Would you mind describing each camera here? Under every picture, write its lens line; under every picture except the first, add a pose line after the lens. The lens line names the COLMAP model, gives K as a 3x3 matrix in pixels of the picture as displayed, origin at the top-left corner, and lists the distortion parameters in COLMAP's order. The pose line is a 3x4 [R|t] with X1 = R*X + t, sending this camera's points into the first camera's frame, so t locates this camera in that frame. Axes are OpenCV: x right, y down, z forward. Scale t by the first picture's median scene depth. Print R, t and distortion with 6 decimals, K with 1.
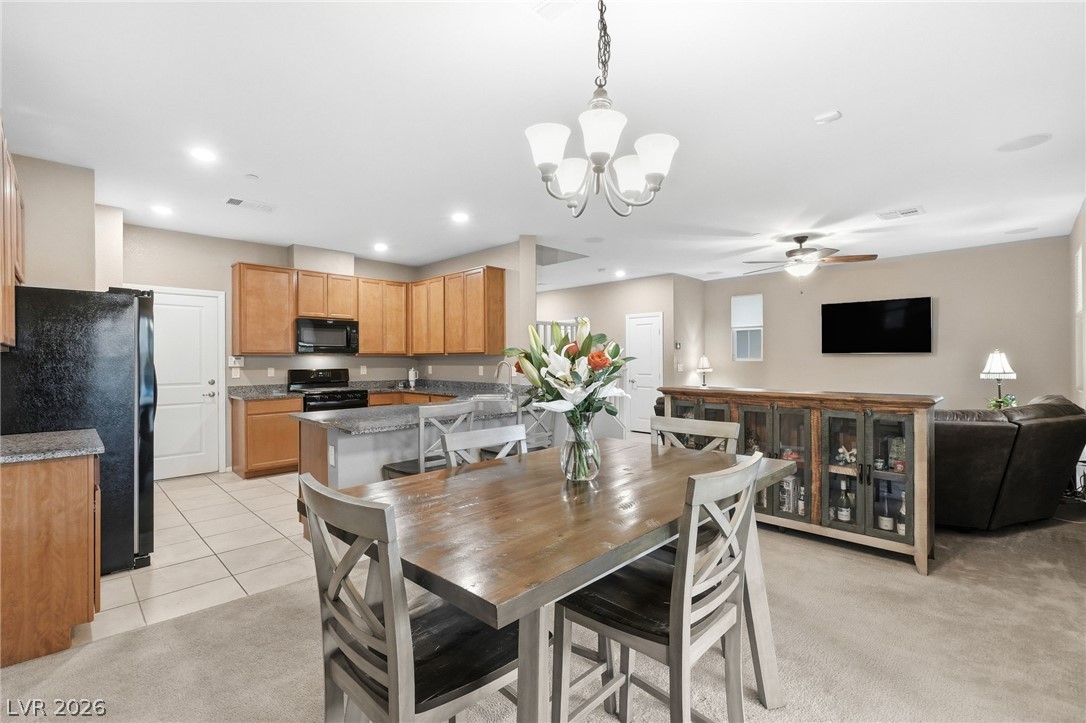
lens RADIAL K [[475.8, 0, 537.6], [0, 475.8, 360.2], [0, 0, 1]] dist [-0.003972, 0.001718]
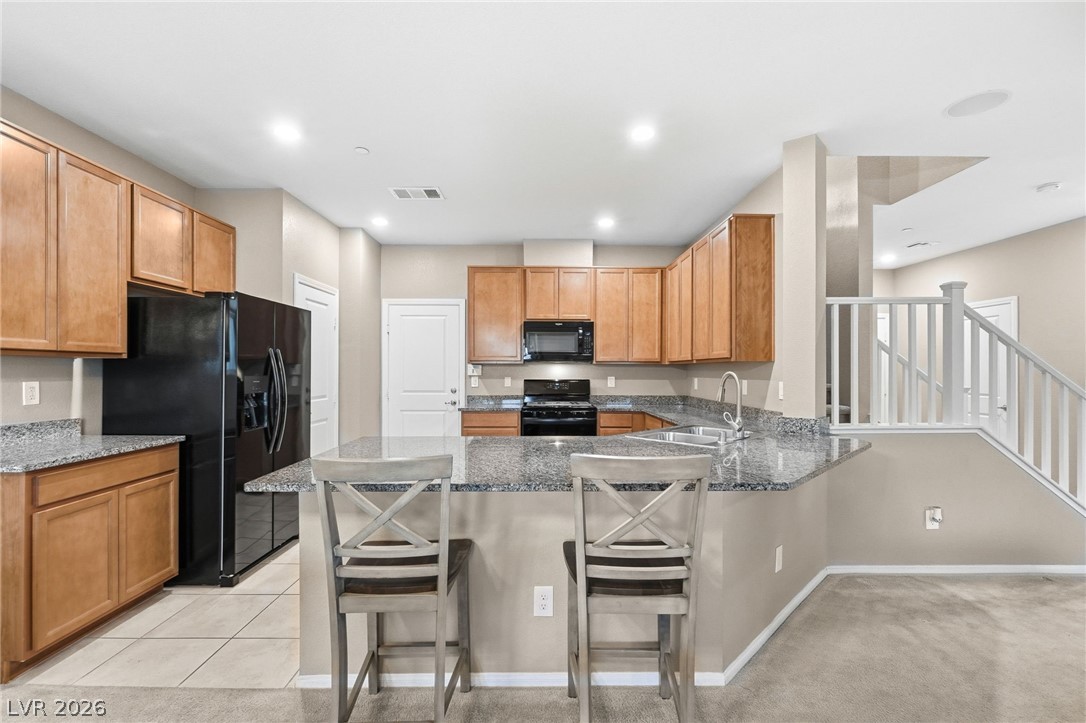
lens RADIAL K [[475.8, 0, 542.1], [0, 475.8, 367.1], [0, 0, 1]] dist [-0.003972, 0.001718]
pose [[0.716674, 0.000328, -0.697408, 0.130345], [-0.005934, 0.999967, -0.005628, 0.001097], [0.697383, 0.008172, 0.716652, 0.366956]]
